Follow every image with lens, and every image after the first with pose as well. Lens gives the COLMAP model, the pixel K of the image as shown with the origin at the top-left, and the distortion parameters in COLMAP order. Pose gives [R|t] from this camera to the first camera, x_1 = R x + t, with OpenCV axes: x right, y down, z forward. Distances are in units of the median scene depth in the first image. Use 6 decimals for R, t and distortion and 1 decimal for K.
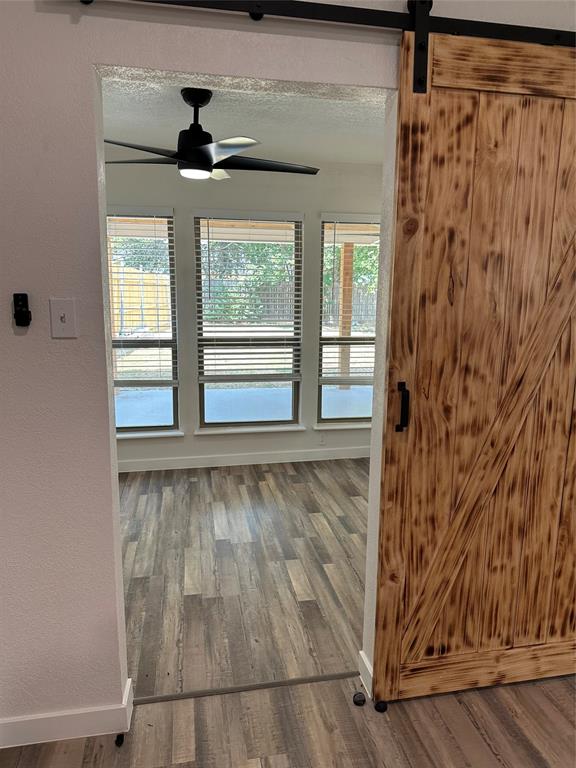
lens RADIAL K [[536.2, 0, 284.6], [0, 536.2, 386.1], [0, 0, 1]] dist [0.097881, -0.151878]
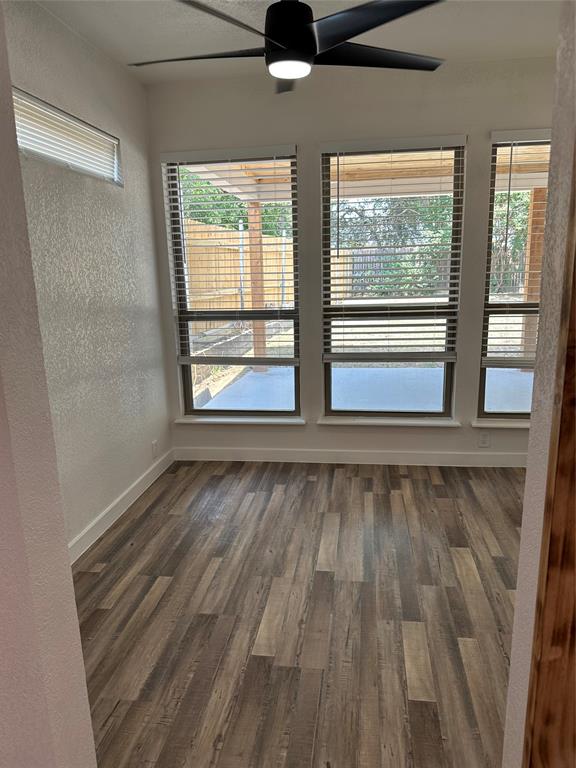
lens RADIAL K [[536.2, 0, 284.6], [0, 536.2, 386.1], [0, 0, 1]] dist [0.097881, -0.151878]
pose [[0.947712, 0.035931, -0.317098, 0.047648], [-0.021678, 0.998594, 0.048364, -0.007559], [0.318390, -0.038961, 0.947159, 0.208131]]
